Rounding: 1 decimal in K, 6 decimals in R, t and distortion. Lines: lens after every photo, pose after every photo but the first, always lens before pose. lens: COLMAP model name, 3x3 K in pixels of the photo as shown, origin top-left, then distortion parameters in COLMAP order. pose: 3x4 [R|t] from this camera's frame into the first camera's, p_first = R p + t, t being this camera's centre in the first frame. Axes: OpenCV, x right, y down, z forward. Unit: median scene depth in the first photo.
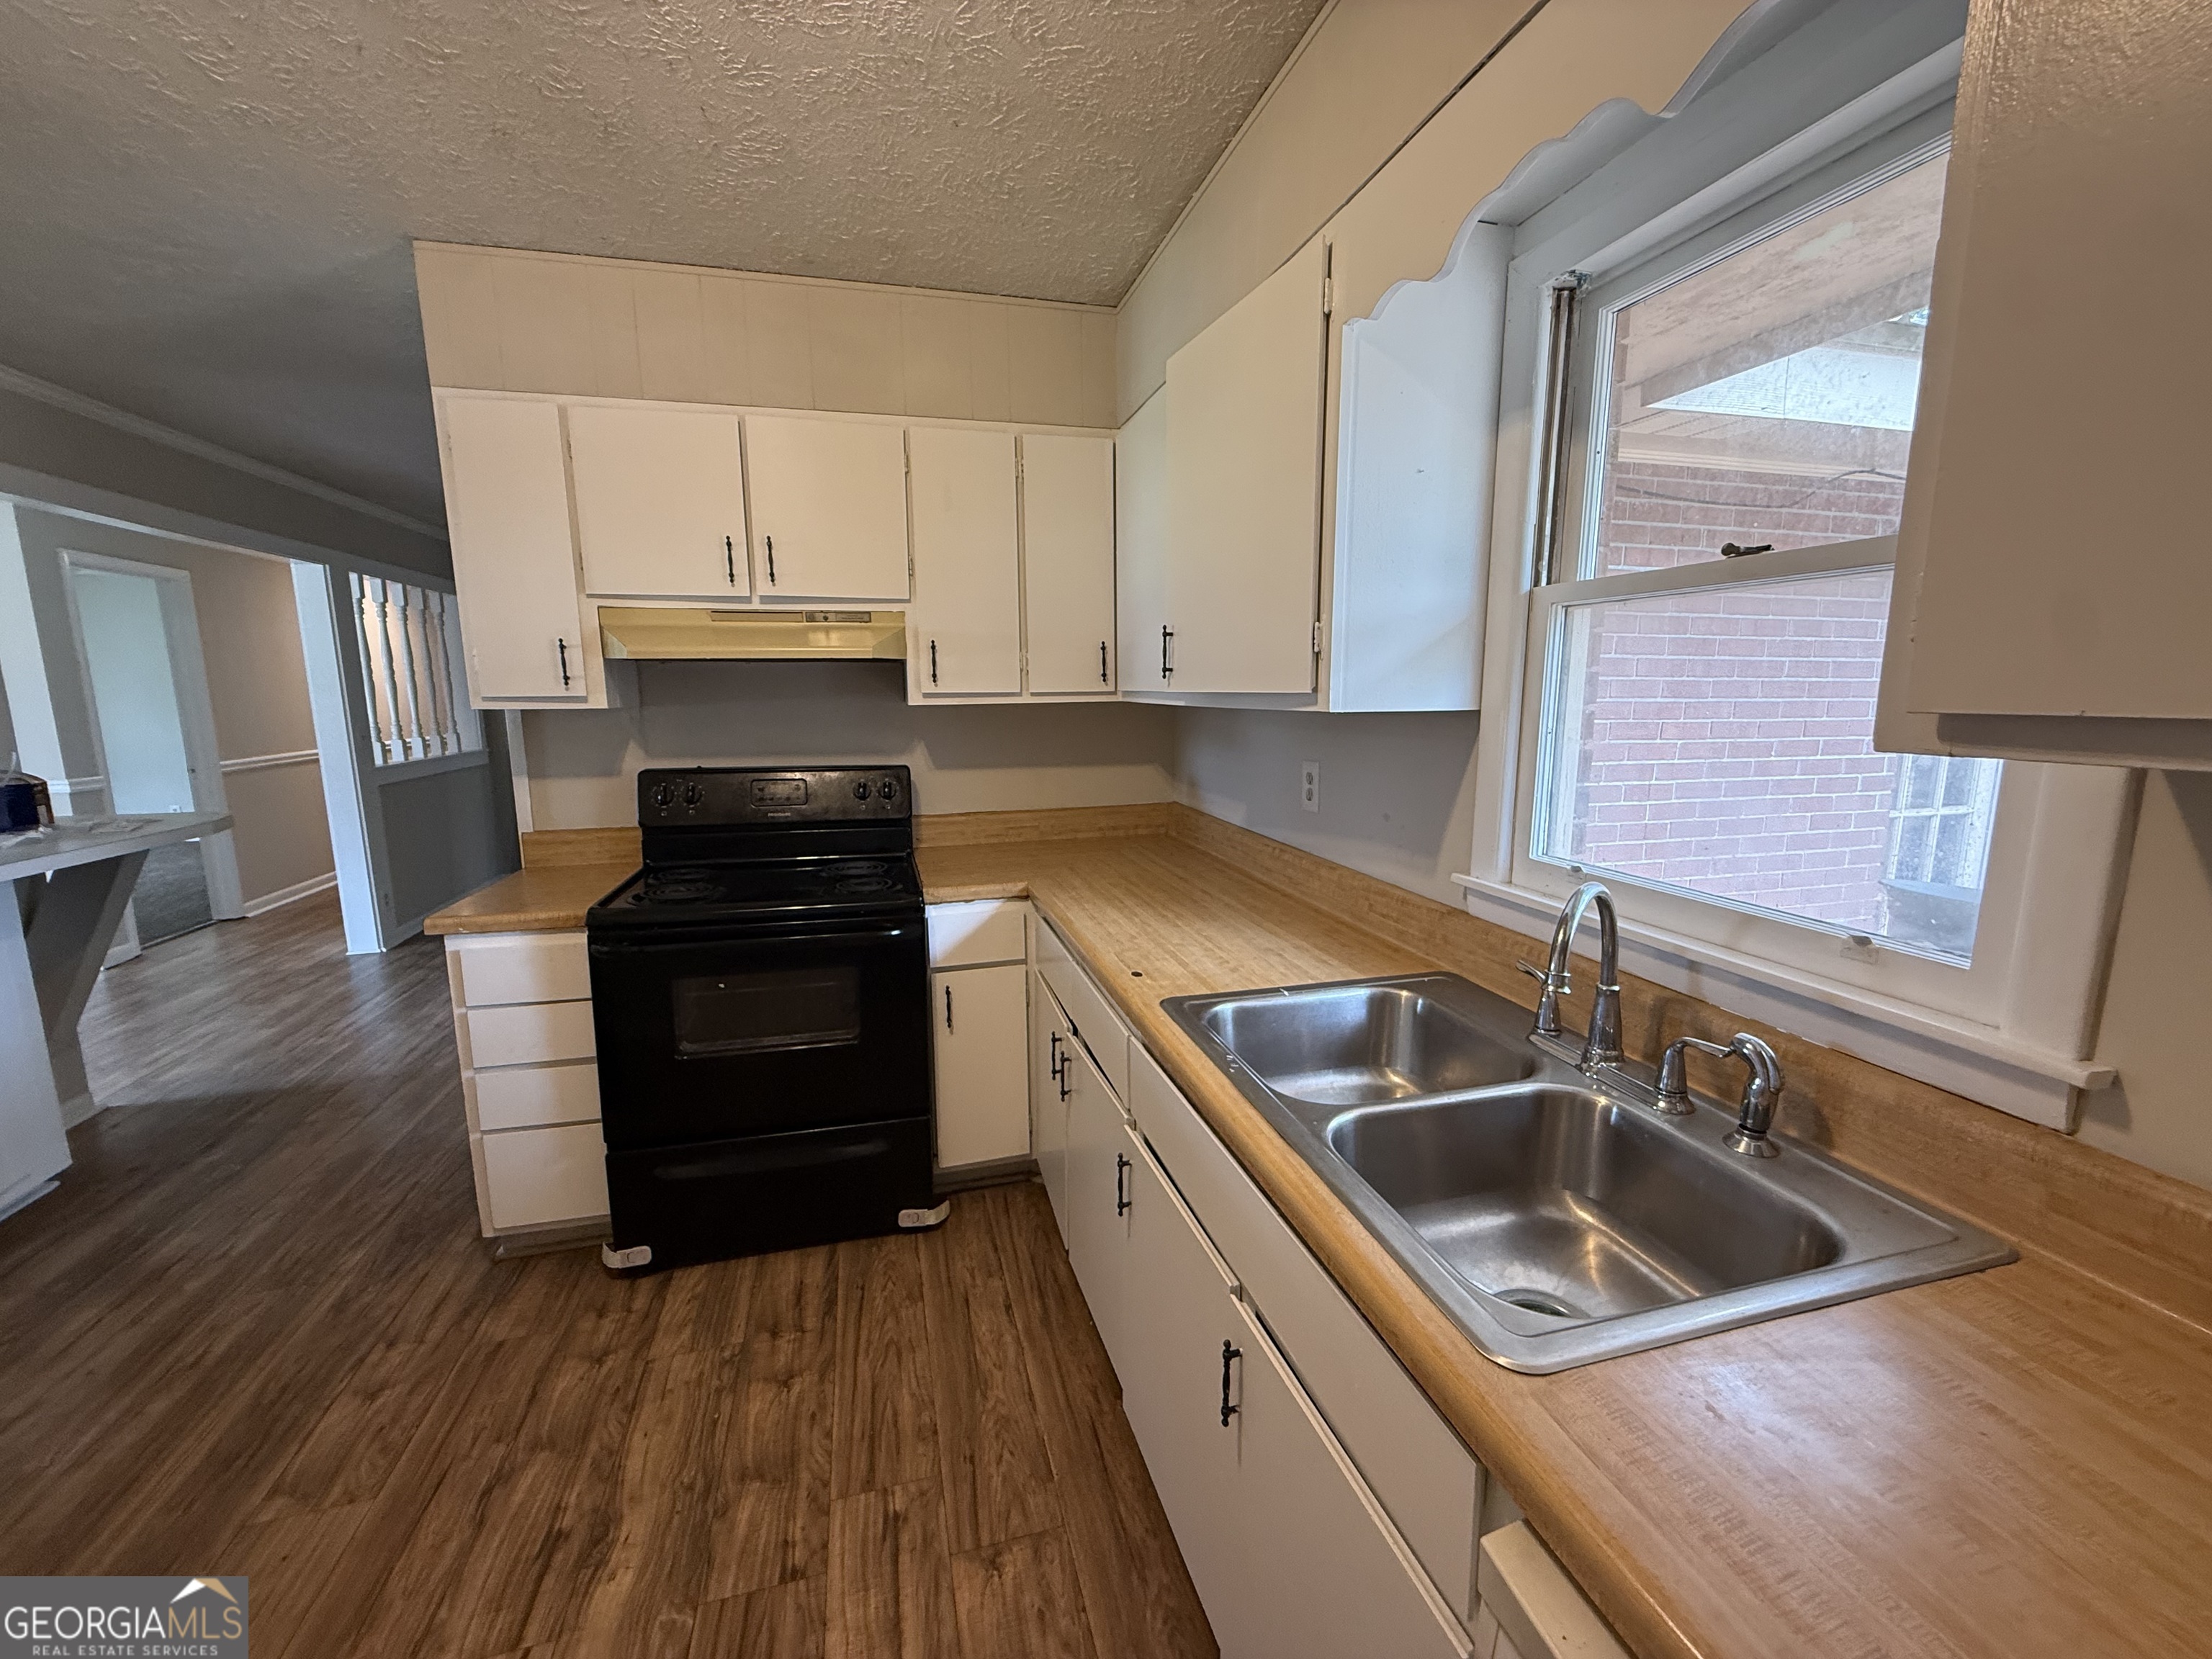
lens RADIAL K [[882.4, 0, 1104.1], [0, 882.4, 833.4], [0, 0, 1]] dist [0.002154, -0.000547]
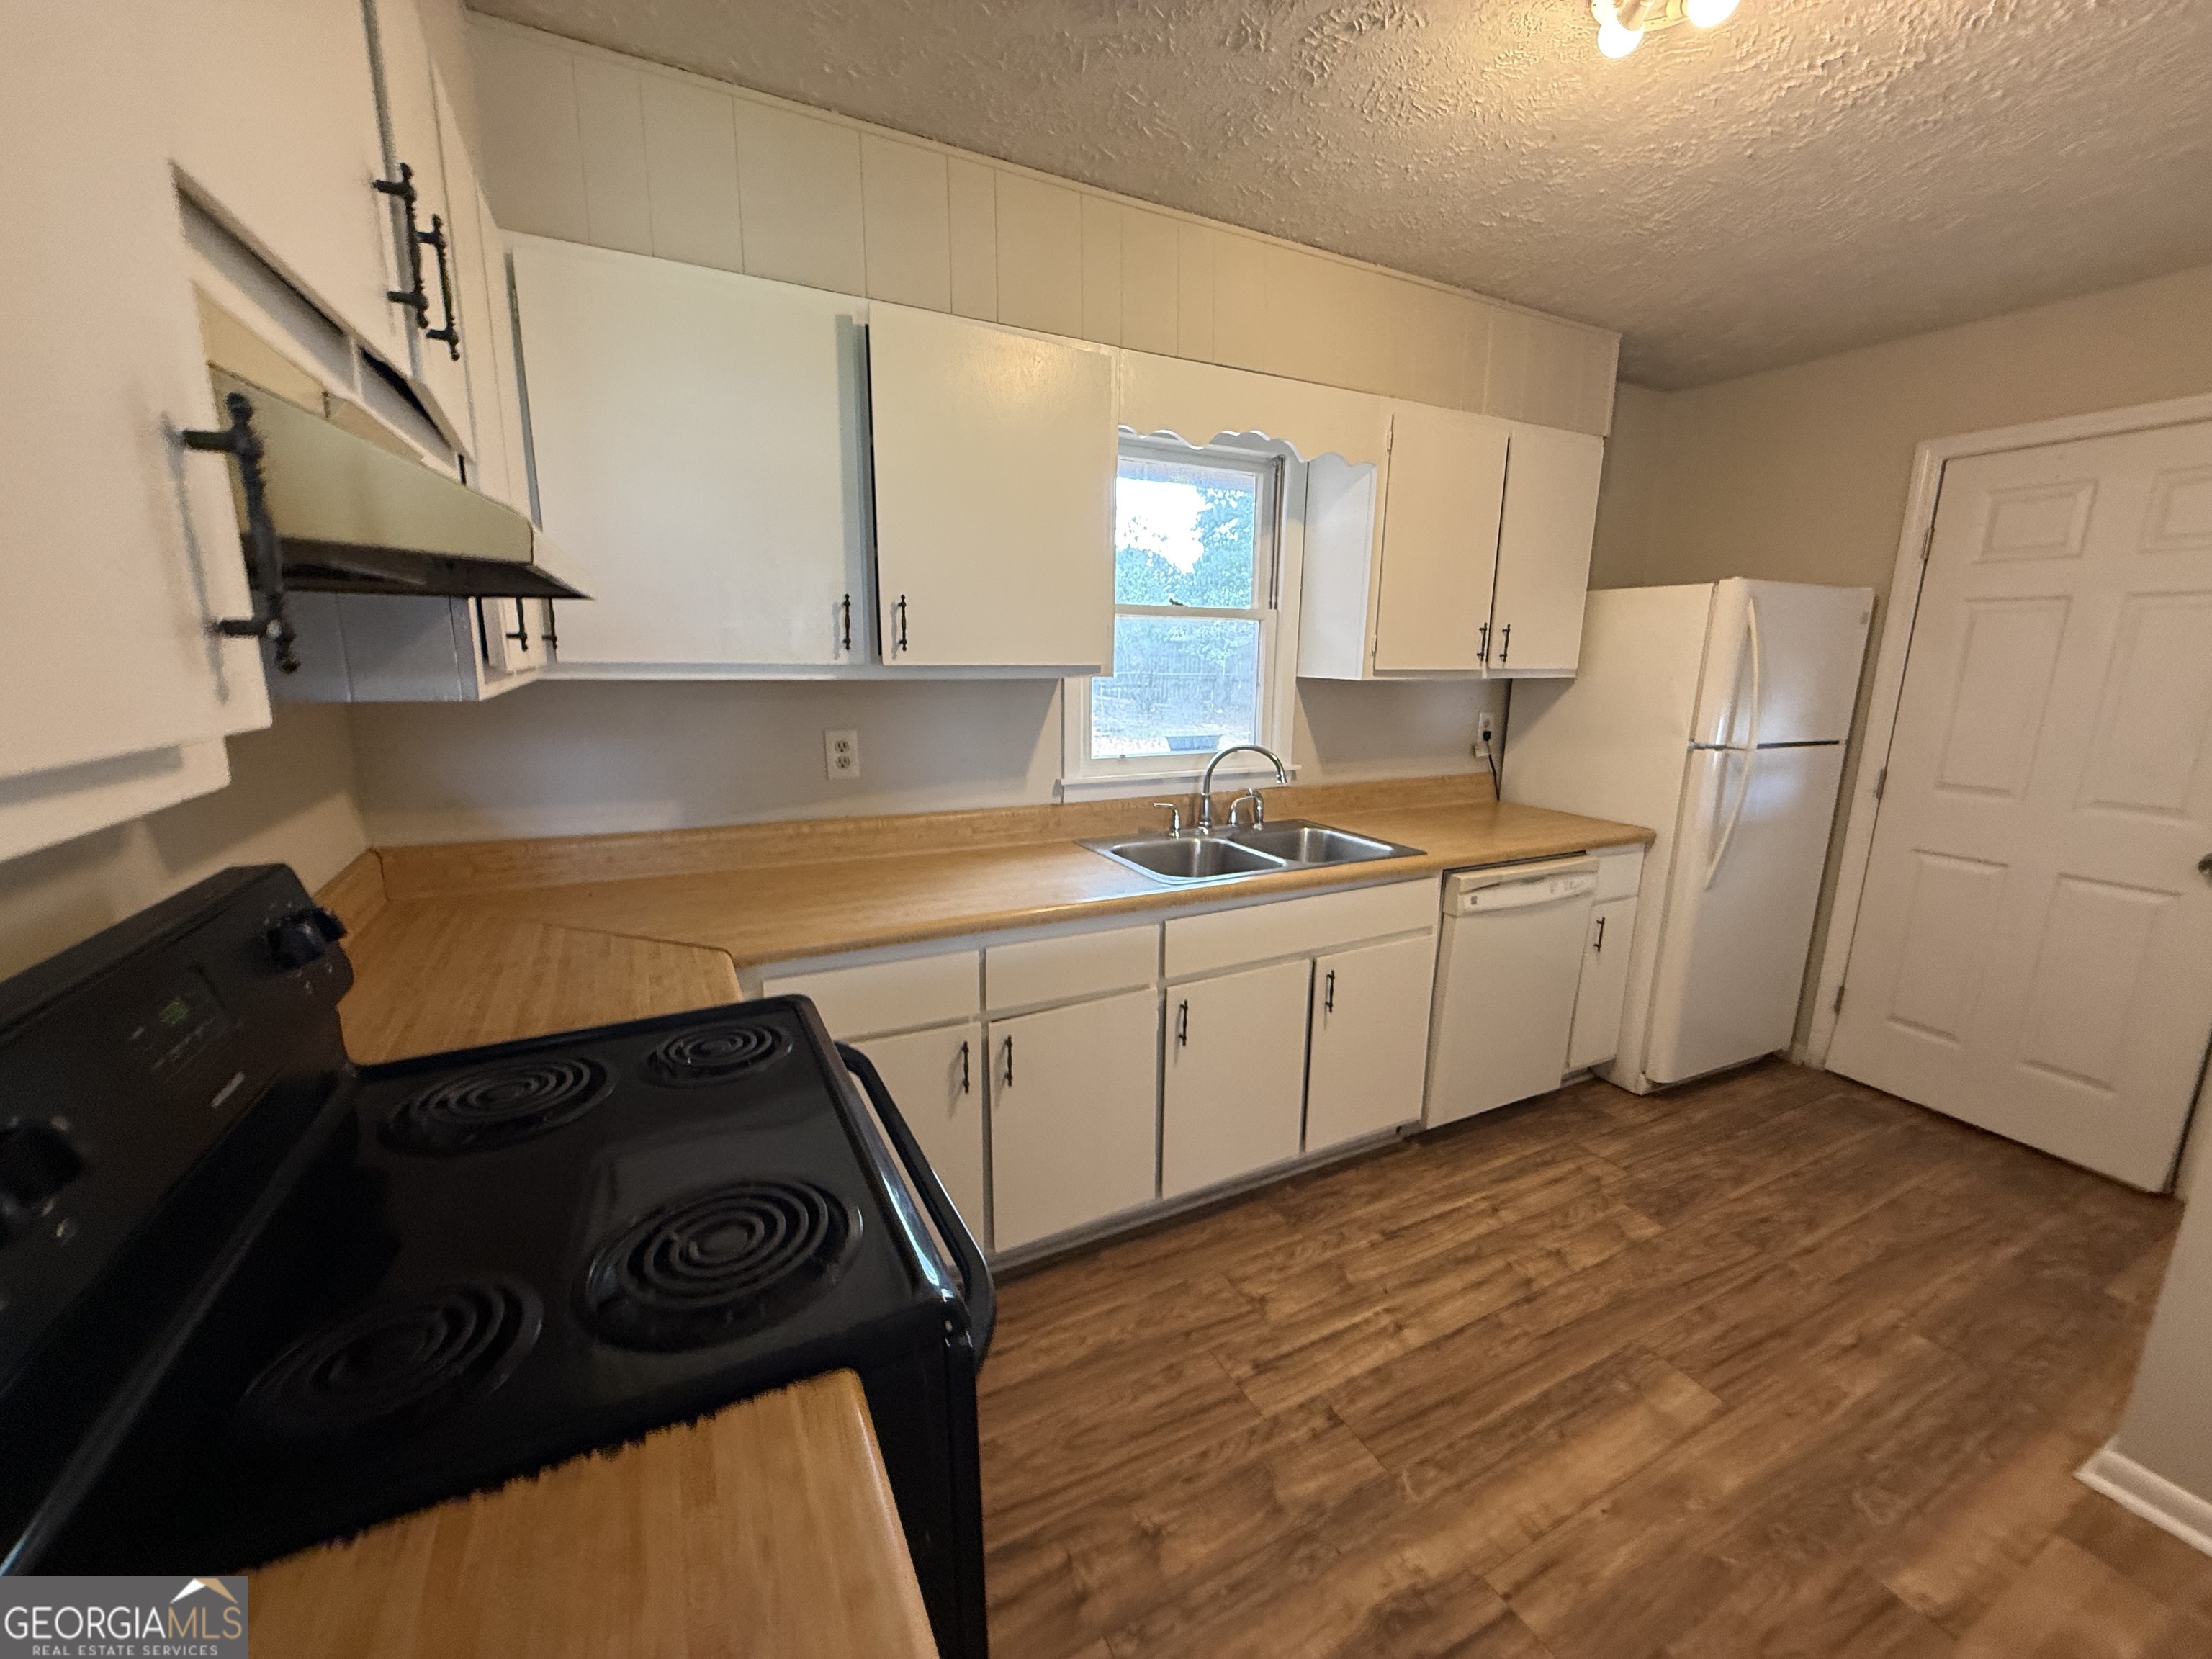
lens RADIAL K [[882.4, 0, 1104.1], [0, 882.4, 833.4], [0, 0, 1]] dist [0.002154, -0.000547]
pose [[-0.211684, -0.196511, 0.957378, -1.024079], [0.147874, 0.961860, 0.230127, -0.190455], [-0.966087, 0.190285, -0.174551, 1.093570]]
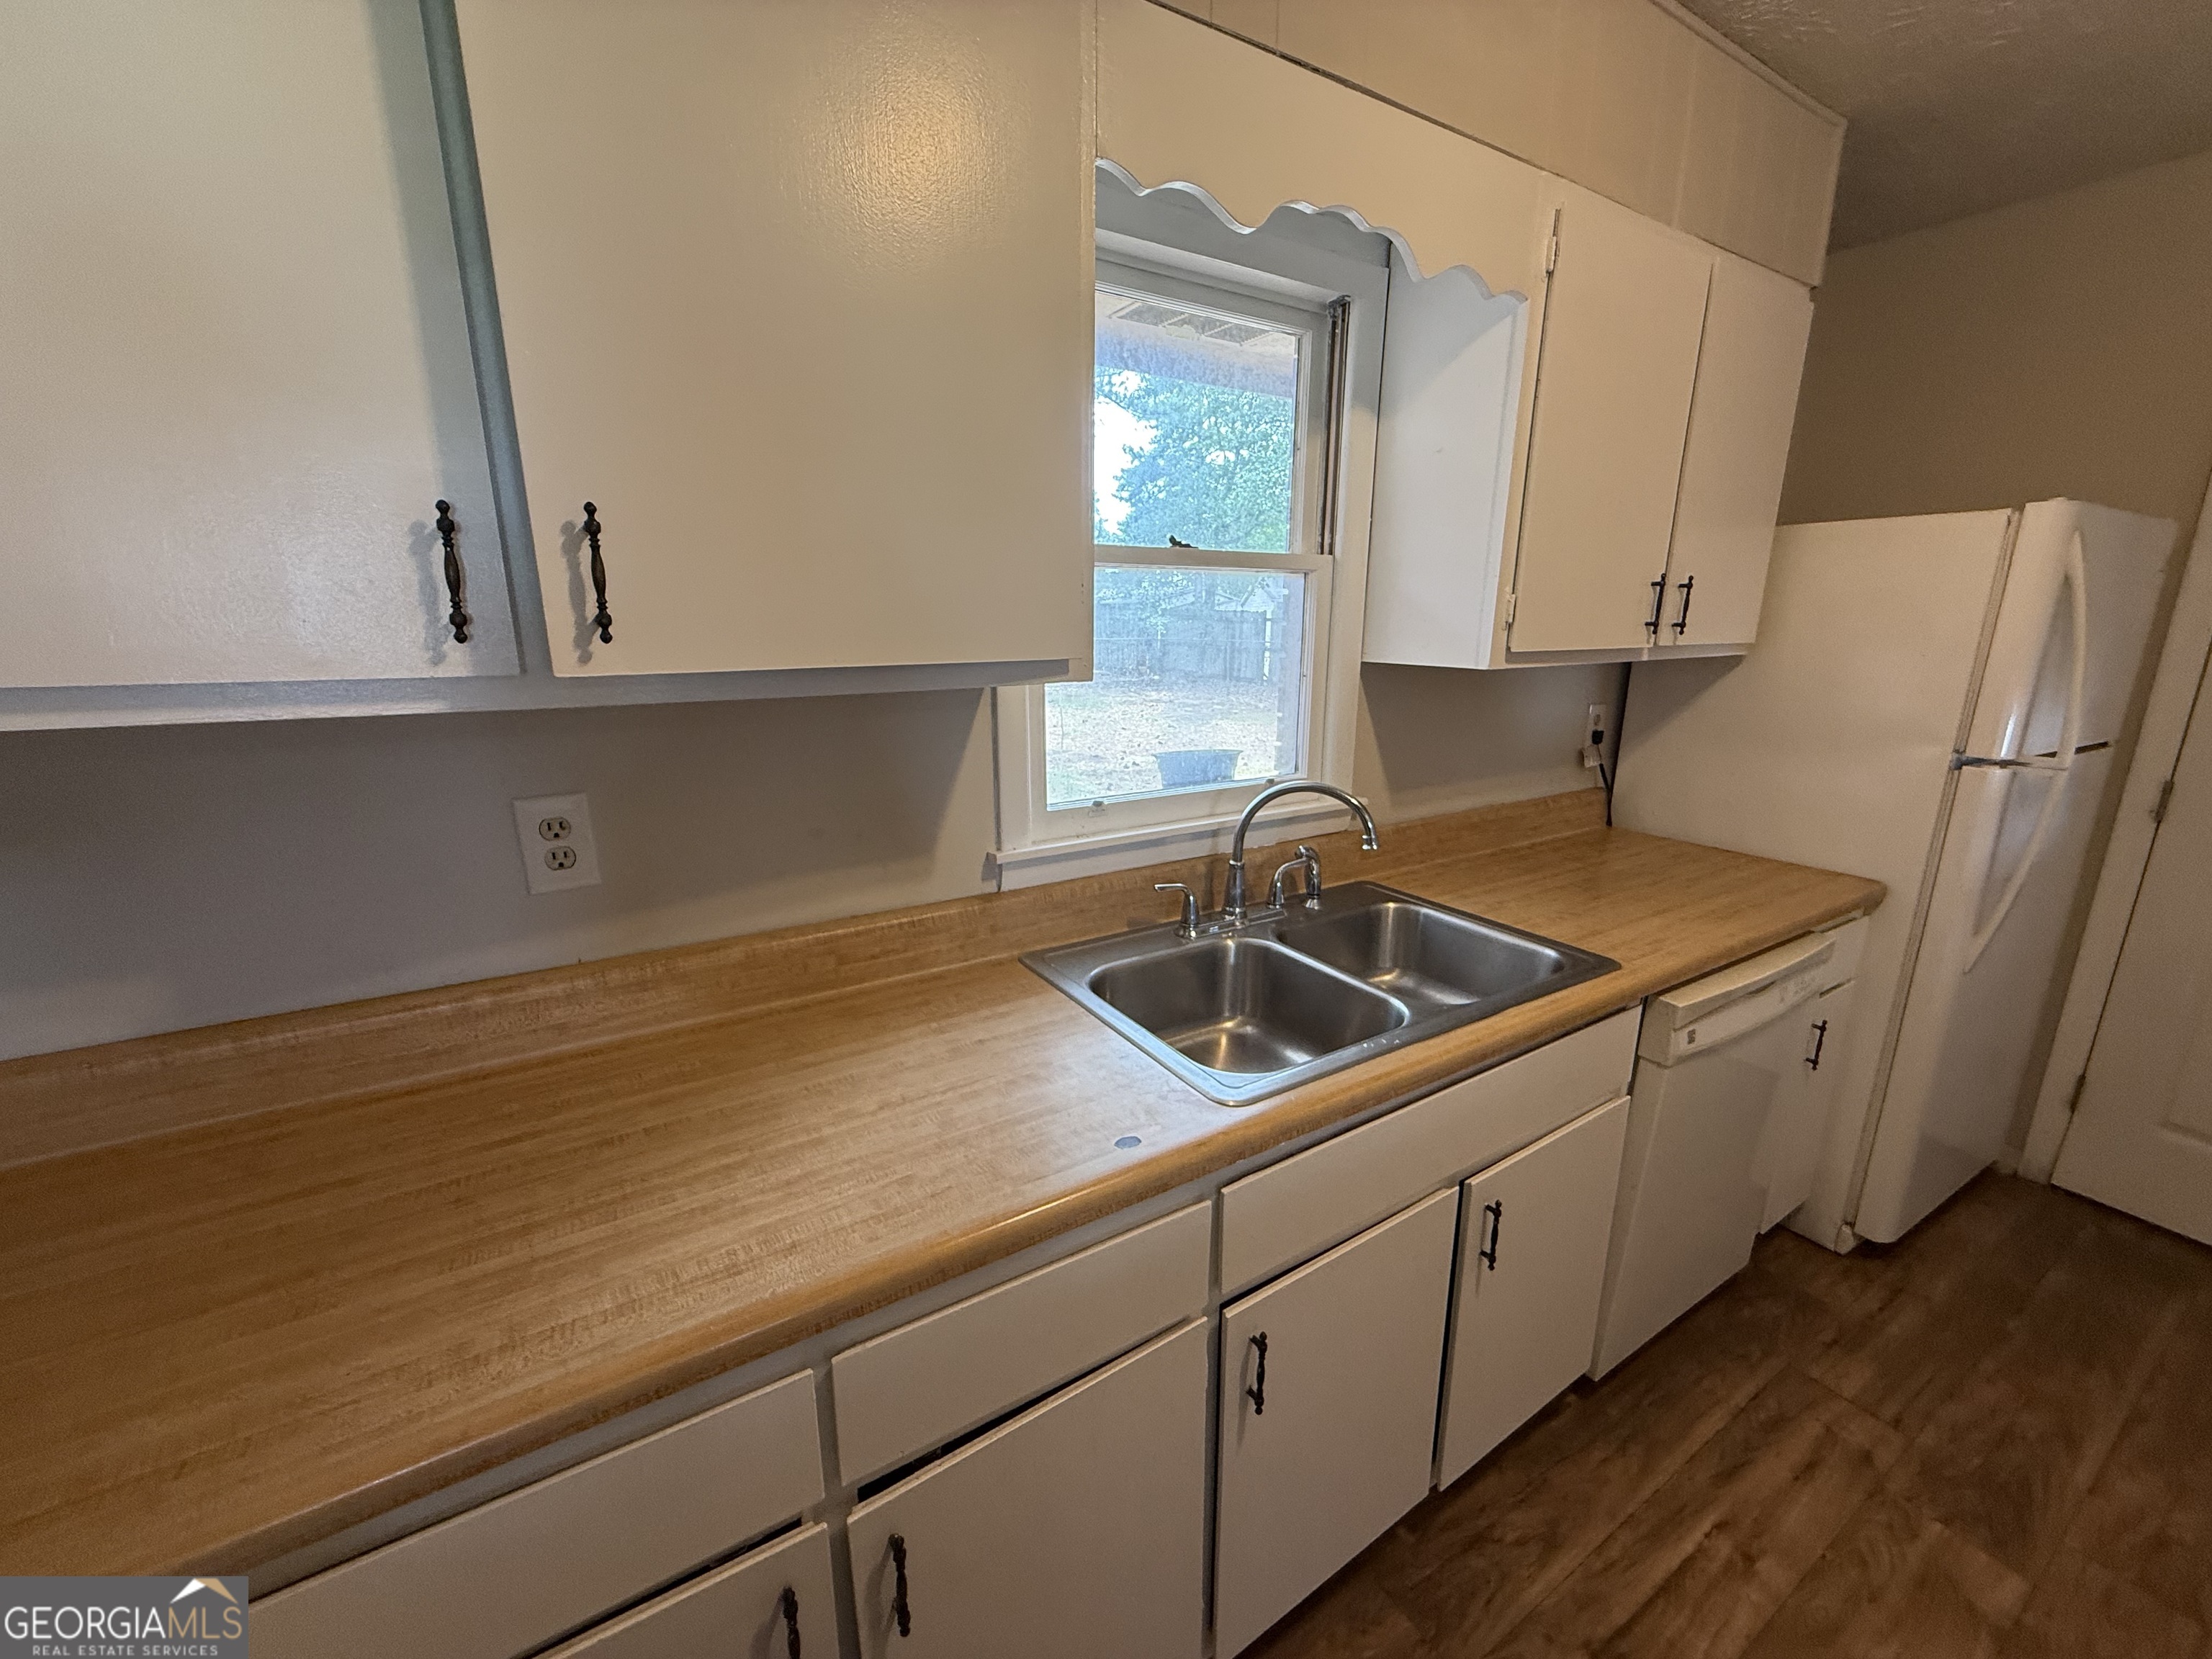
lens RADIAL K [[883.6, 0, 1103.9], [0, 883.6, 831.2], [0, 0, 1]] dist [-0.000418, -0.000495]
pose [[-0.289376, -0.222957, 0.930888, -0.418476], [0.156269, 0.948445, 0.275740, -0.186324], [-0.944373, 0.225262, -0.239616, 0.993113]]
